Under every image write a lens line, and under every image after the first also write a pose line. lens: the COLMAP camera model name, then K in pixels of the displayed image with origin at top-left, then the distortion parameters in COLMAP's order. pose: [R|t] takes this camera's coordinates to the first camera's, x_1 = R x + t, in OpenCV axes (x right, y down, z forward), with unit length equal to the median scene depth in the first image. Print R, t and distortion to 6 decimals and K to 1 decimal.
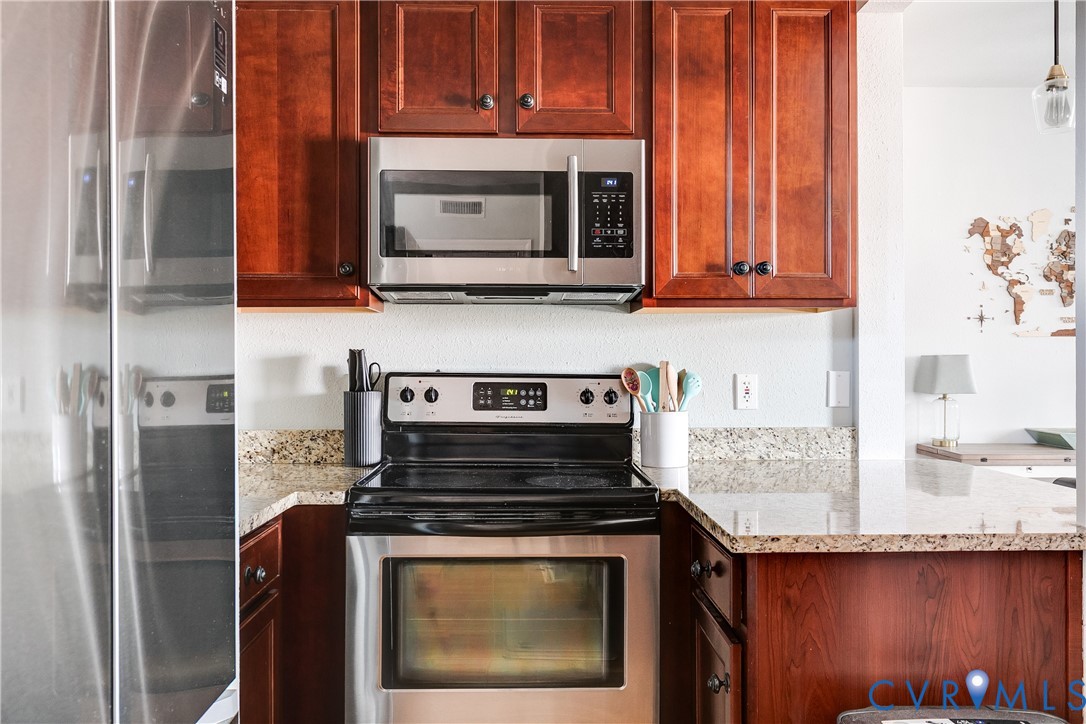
lens RADIAL K [[964.8, 0, 536.4], [0, 964.8, 358.4], [0, 0, 1]] dist [-0.003958, 0.007705]
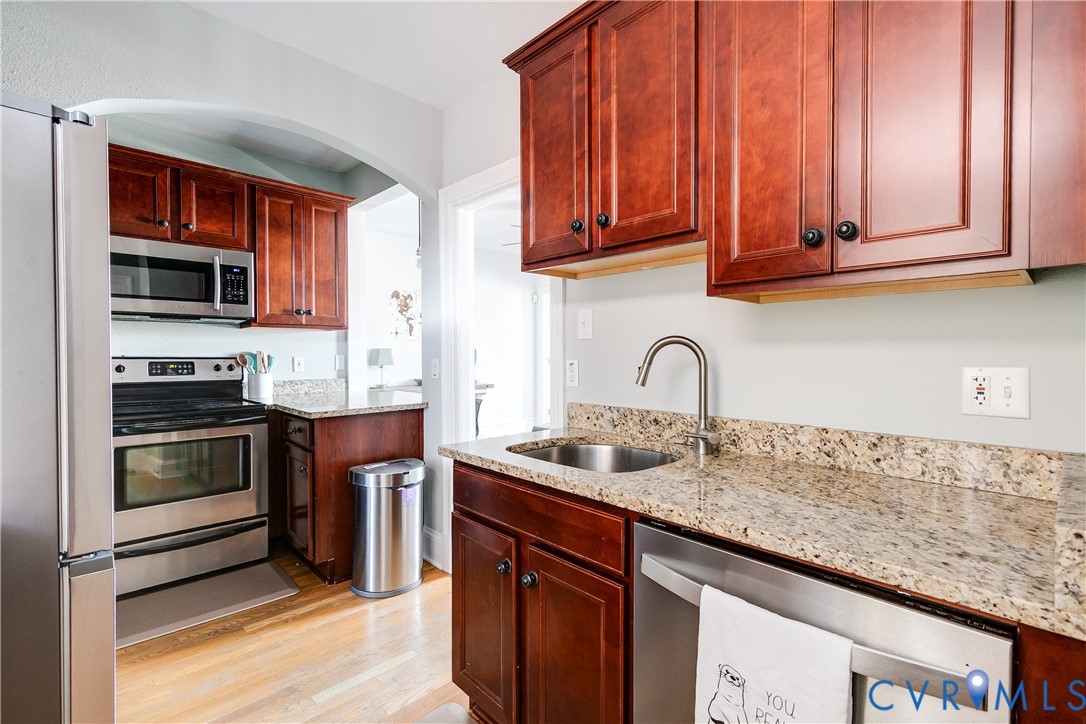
lens RADIAL K [[471.6, 0, 537.6], [0, 471.6, 360.2], [0, 0, 1]] dist [-0.001605, 0.000277]
pose [[0.751457, -0.011891, 0.659675, -0.114875], [-0.001856, 0.999796, 0.020136, 0.001231], [-0.659779, -0.016356, 0.751281, -0.265467]]
